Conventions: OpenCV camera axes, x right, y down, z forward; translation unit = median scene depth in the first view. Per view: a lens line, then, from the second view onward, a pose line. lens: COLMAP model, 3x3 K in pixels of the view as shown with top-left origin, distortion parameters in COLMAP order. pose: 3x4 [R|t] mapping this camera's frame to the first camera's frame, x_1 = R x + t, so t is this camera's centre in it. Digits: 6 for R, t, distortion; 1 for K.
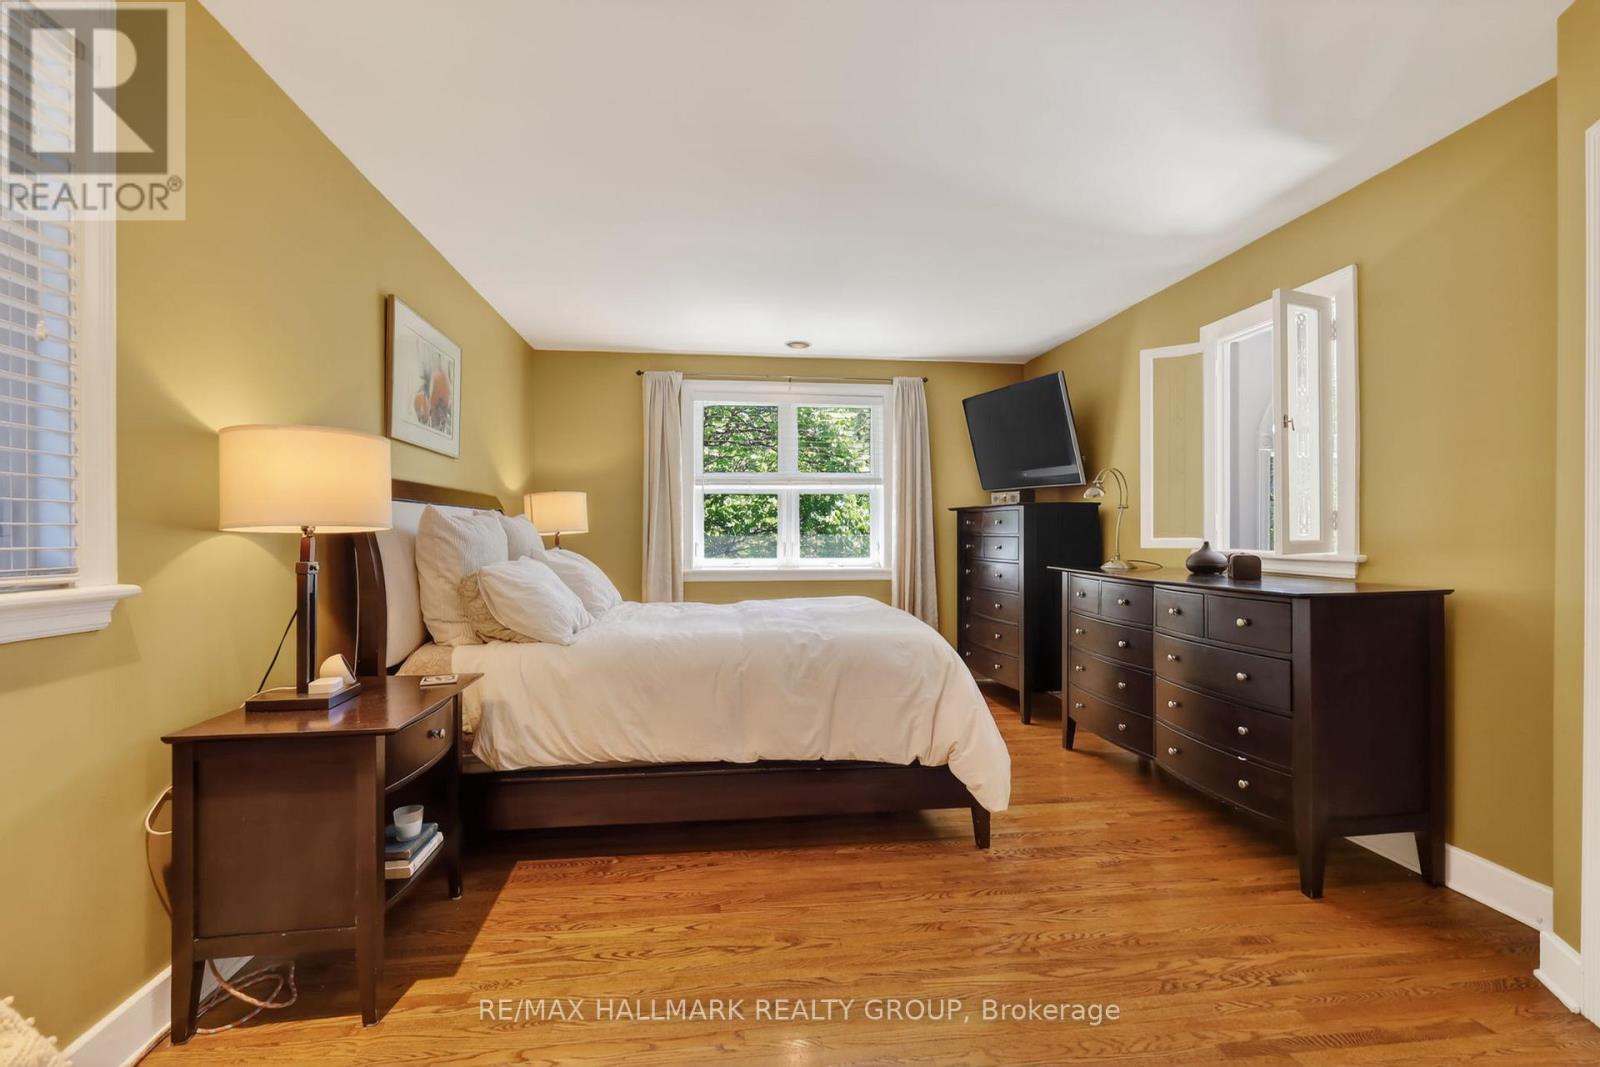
lens RADIAL K [[696.4, 0, 801.9], [0, 696.4, 530.0], [0, 0, 1]] dist [0.003074, -0.000848]
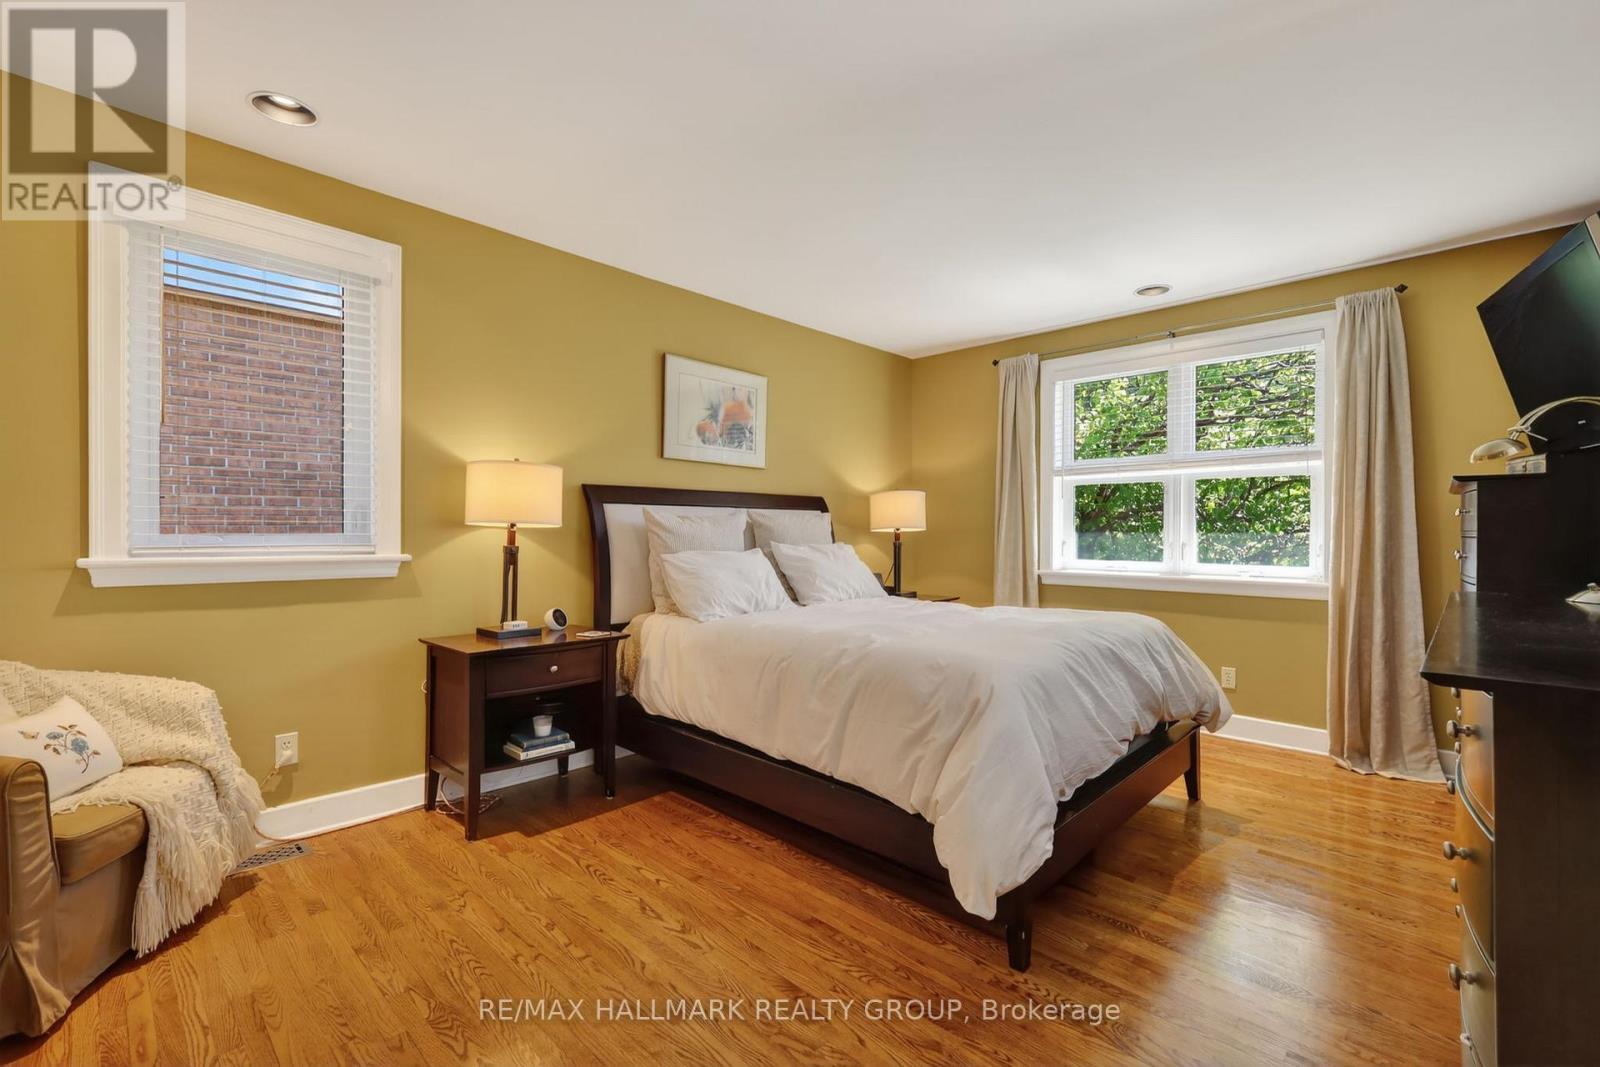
lens RADIAL K [[696.4, 0, 809.6], [0, 696.4, 536.6], [0, 0, 1]] dist [0.003074, -0.000848]
pose [[0.632288, 0.009654, -0.774673, 0.700619], [-0.001712, 0.999937, 0.011064, 0.005738], [0.774732, -0.005669, 0.632265, 0.398650]]
